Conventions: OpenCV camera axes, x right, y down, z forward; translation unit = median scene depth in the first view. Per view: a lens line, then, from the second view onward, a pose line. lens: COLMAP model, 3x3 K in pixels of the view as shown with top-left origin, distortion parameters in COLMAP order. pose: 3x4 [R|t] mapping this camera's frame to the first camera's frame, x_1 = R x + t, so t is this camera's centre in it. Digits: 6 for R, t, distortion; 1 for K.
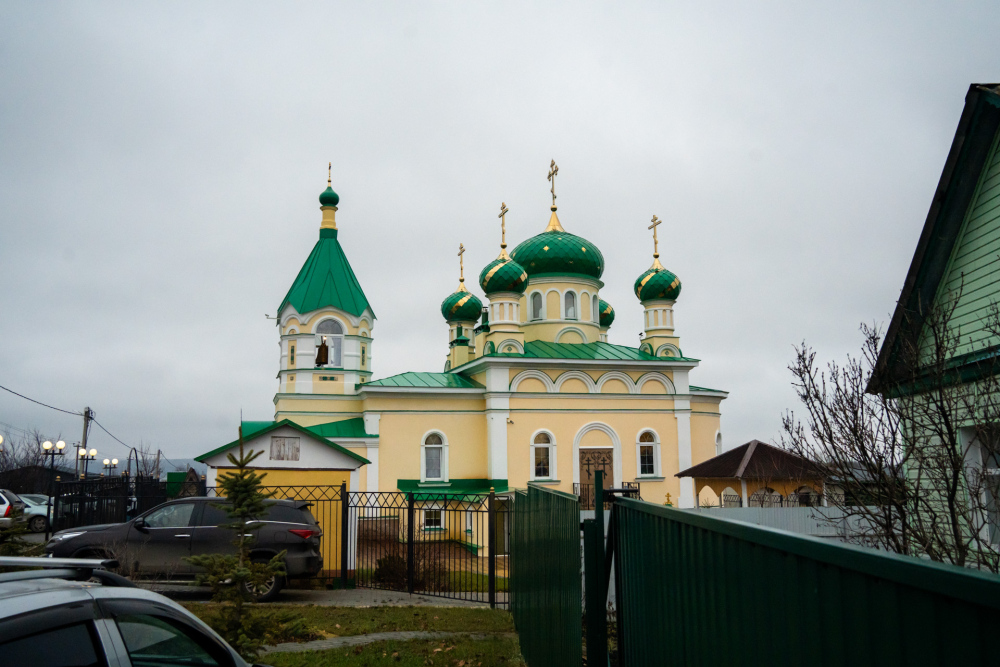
lens RADIAL K [[802.7, 0, 506.0], [0, 802.7, 335.5], [0, 0, 1]] dist [-0.057926, 0.038242]
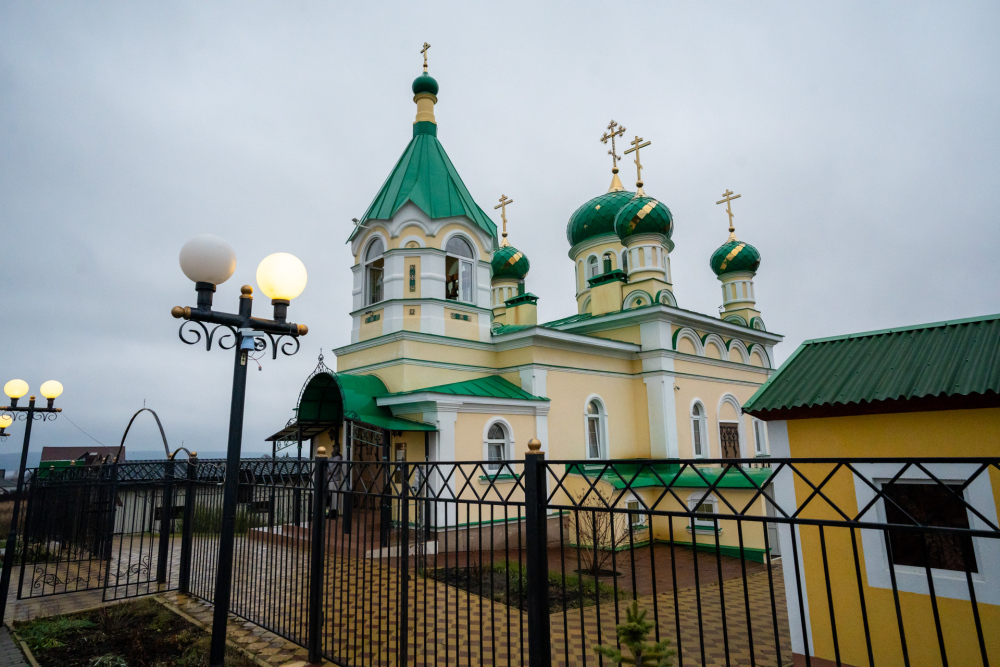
lens RADIAL K [[586.2, 0, 500.0], [0, 586.2, 333.5], [0, 0, 1]] dist [-0.000452, 0.000537]
pose [[0.922249, 0.068569, 0.380468, -0.379741], [-0.051624, 0.997174, -0.054577, 0.093113], [-0.383135, 0.030693, 0.923182, 0.510105]]
